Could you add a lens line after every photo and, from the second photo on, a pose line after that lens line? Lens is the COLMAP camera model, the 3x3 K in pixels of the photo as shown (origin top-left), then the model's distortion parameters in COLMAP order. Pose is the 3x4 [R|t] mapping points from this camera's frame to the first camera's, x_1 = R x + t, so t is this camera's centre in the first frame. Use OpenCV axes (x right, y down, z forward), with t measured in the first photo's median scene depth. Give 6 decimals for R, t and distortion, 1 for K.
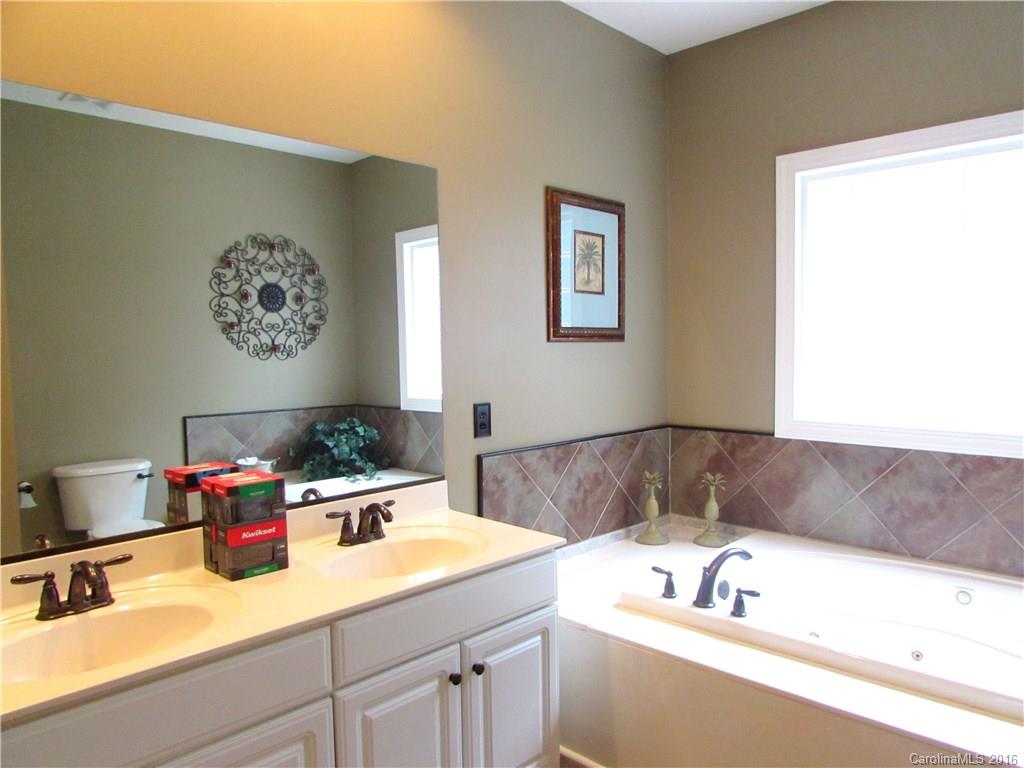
lens RADIAL K [[723.2, 0, 509.2], [0, 723.2, 383.7], [0, 0, 1]] dist [-0.042397, 0.027746]
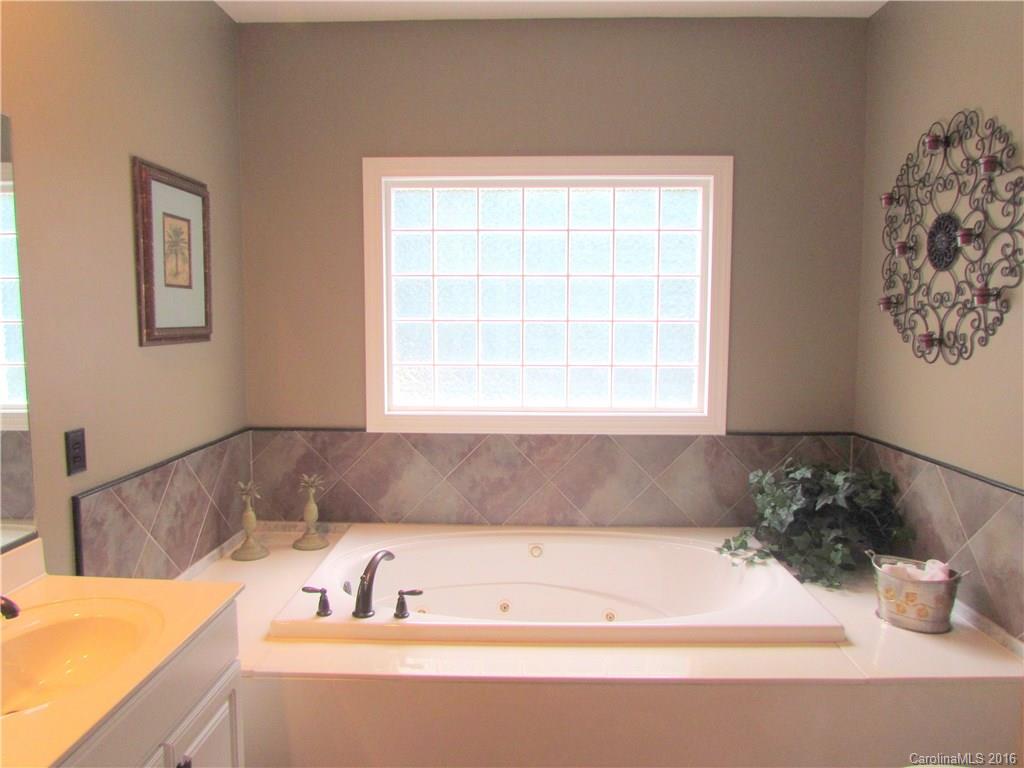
lens RADIAL K [[723.2, 0, 504.7], [0, 723.2, 383.8], [0, 0, 1]] dist [-0.042397, 0.027746]
pose [[0.742121, -0.053483, 0.668128, -0.189106], [0.028826, 0.998436, 0.047905, -0.042541], [-0.669645, -0.016292, 0.742502, 0.110663]]
